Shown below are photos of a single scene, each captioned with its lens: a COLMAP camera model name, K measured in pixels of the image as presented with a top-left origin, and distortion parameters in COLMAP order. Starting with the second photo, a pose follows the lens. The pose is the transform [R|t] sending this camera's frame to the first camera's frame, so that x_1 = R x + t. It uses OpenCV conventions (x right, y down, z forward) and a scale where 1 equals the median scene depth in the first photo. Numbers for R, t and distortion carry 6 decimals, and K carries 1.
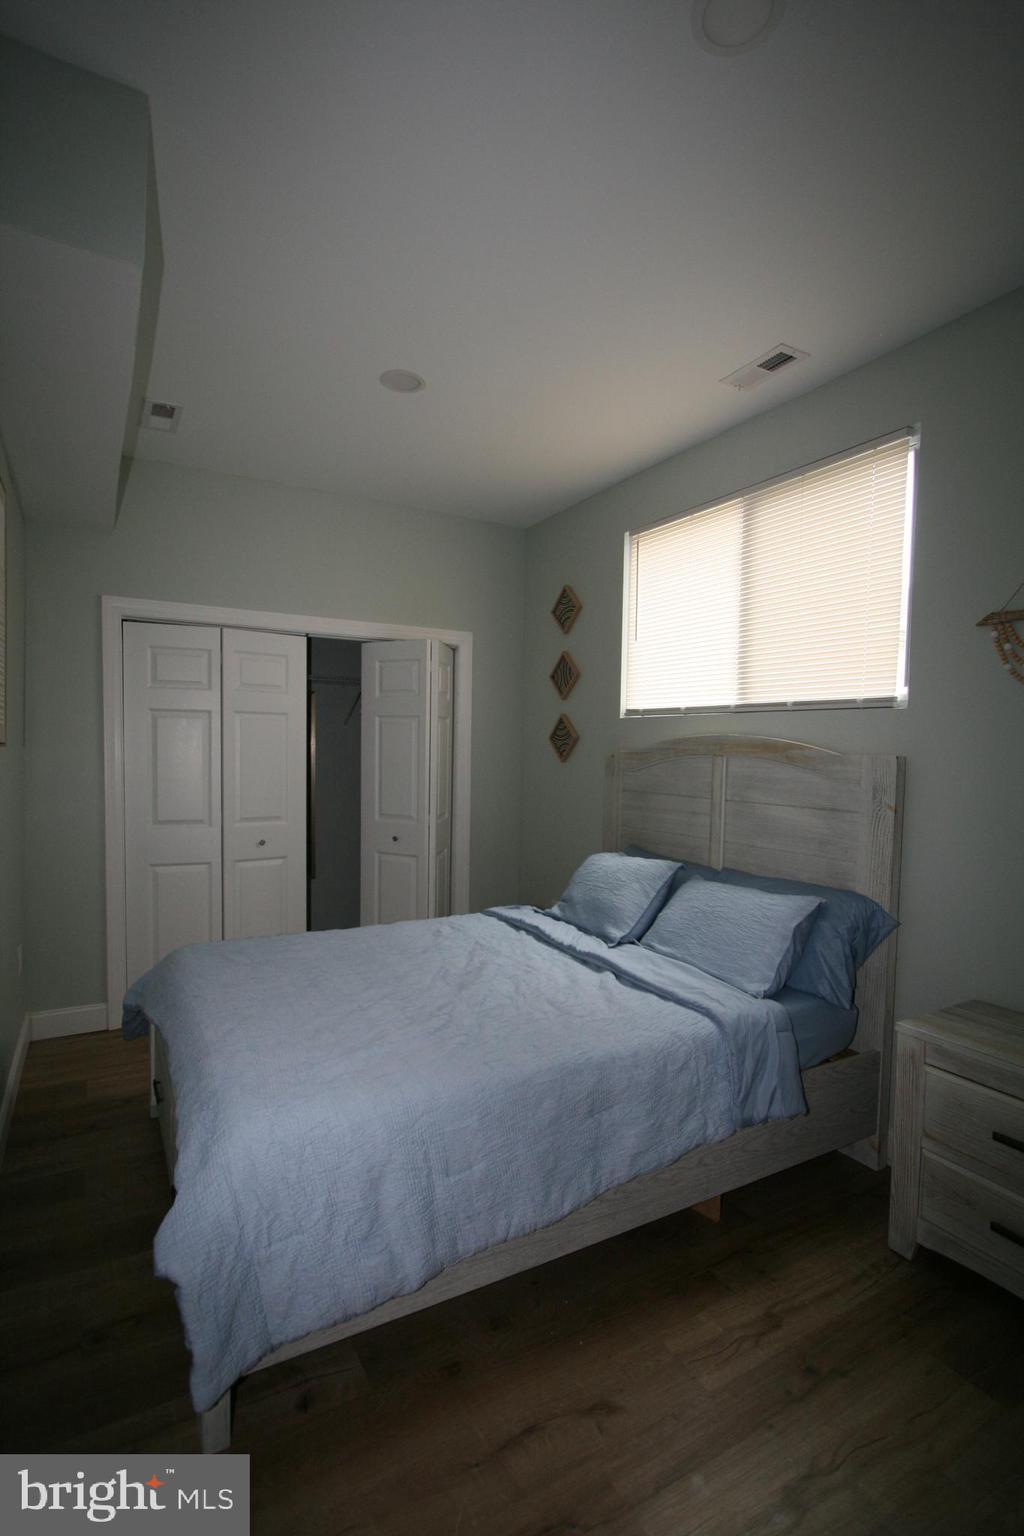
lens RADIAL K [[715.4, 0, 510.0], [0, 715.4, 778.5], [0, 0, 1]] dist [-0.020592, 0.004012]
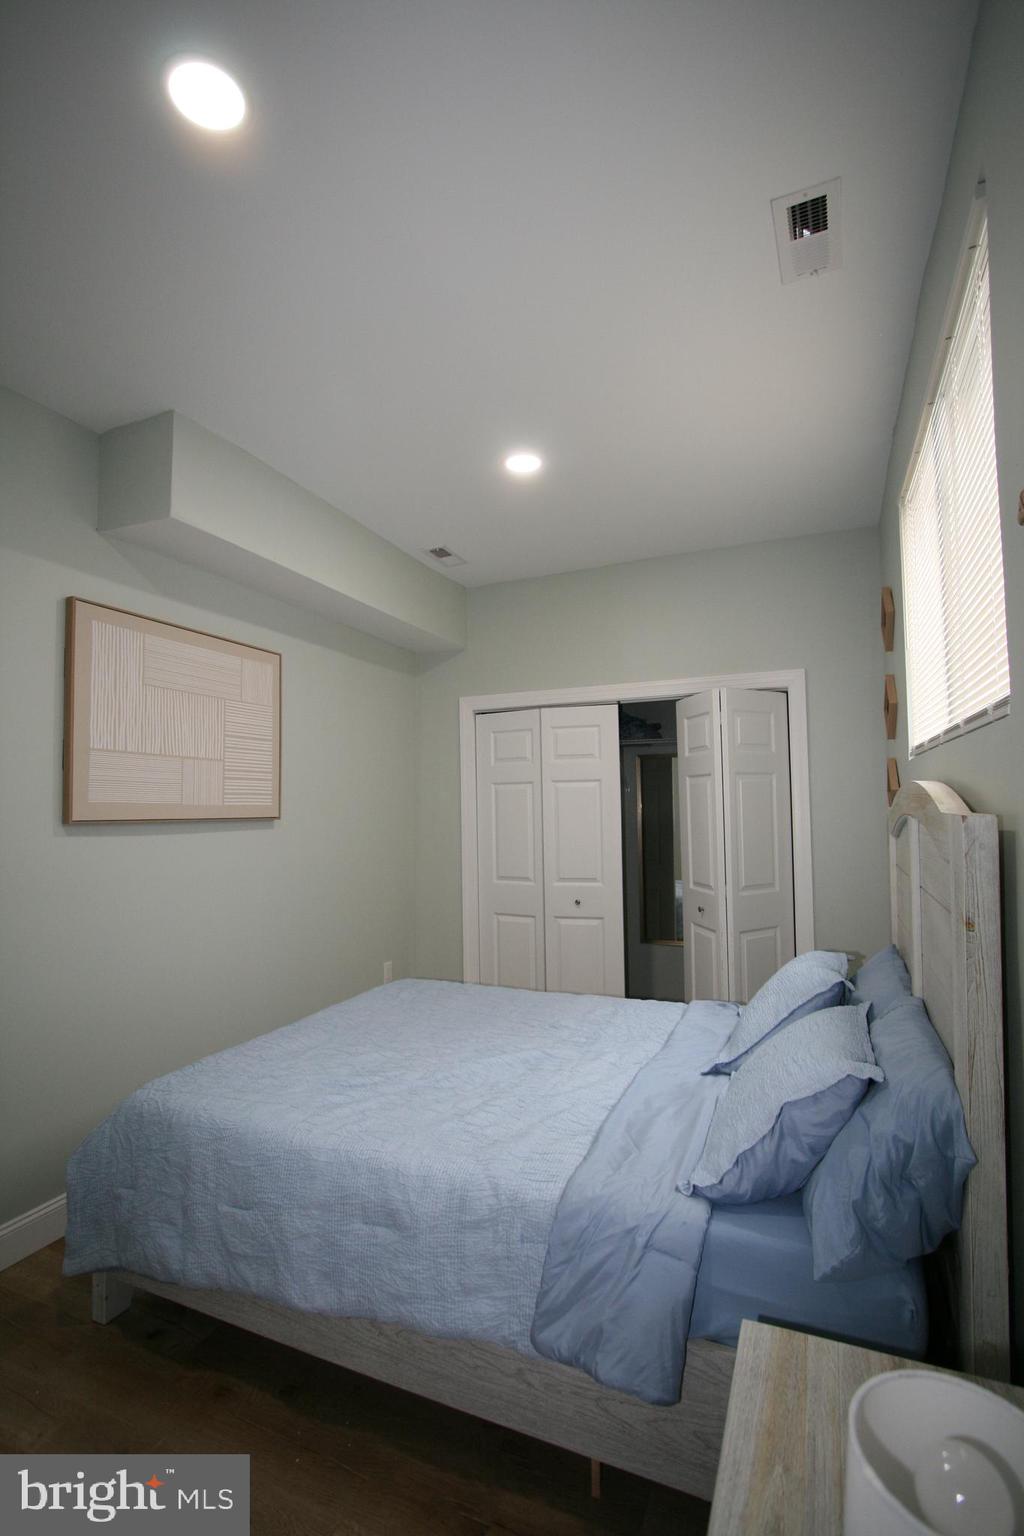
lens RADIAL K [[715.4, 0, 500.9], [0, 715.4, 775.3], [0, 0, 1]] dist [-0.020592, 0.004012]
pose [[0.598911, -0.062214, -0.798395, 0.439660], [-0.008211, 0.996448, -0.083806, -0.008119], [0.800774, 0.056748, 0.596273, 0.257739]]
